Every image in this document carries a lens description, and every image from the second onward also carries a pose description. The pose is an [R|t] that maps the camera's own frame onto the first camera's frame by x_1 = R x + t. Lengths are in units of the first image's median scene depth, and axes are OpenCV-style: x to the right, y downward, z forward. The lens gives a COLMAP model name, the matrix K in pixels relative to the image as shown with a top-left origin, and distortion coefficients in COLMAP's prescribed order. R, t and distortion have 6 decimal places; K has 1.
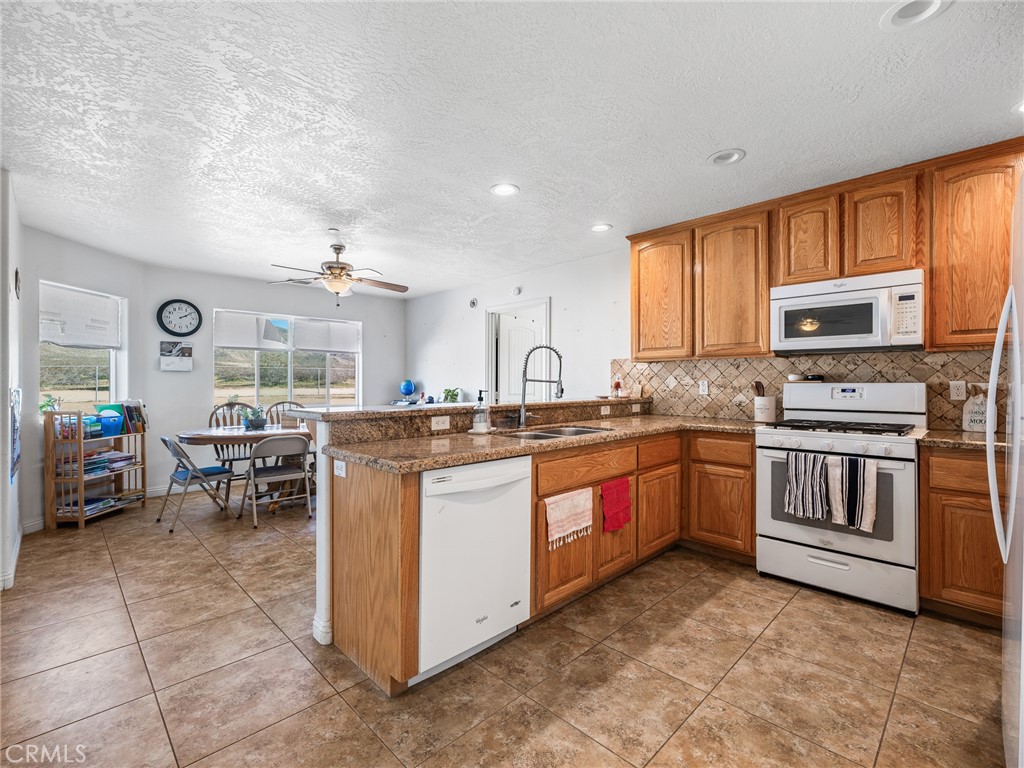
lens RADIAL K [[470.6, 0, 515.0], [0, 470.6, 380.6], [0, 0, 1]] dist [-0.000250, 0.000808]
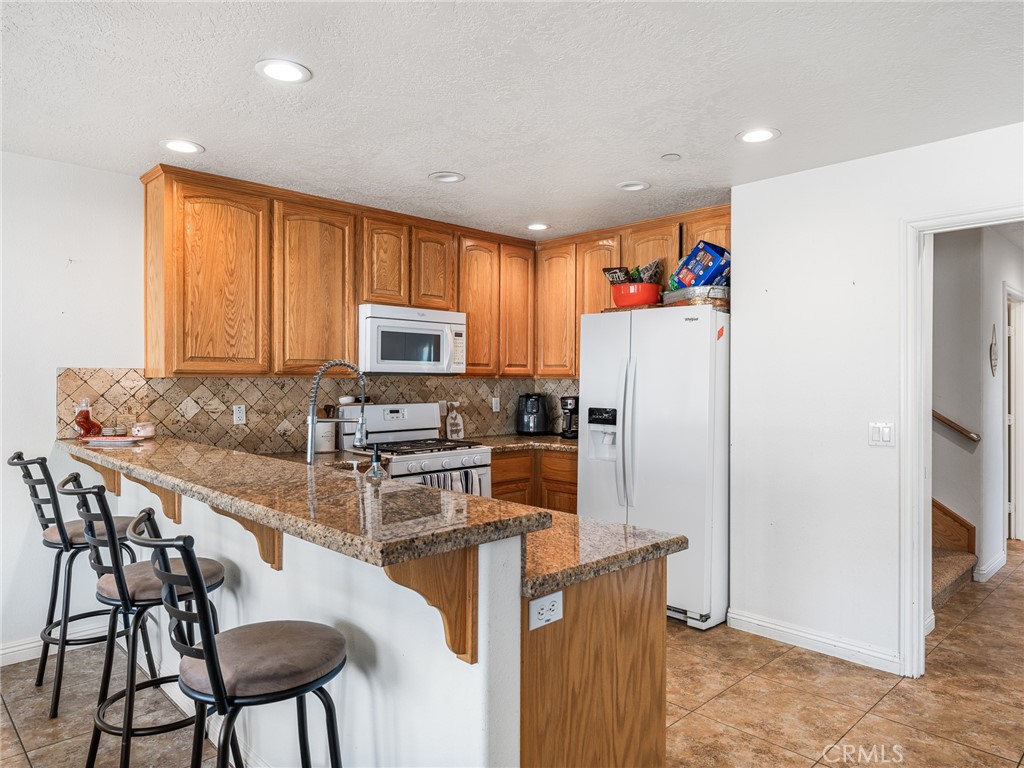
lens RADIAL K [[668.5, 0, 513.3], [0, 668.5, 387.8], [0, 0, 1]] dist [0.001896, -0.000045]
pose [[0.016119, -0.008375, 0.999835, -0.759962], [-0.003485, 0.999958, 0.008432, -0.044523], [-0.999864, -0.003621, 0.016089, 0.697694]]
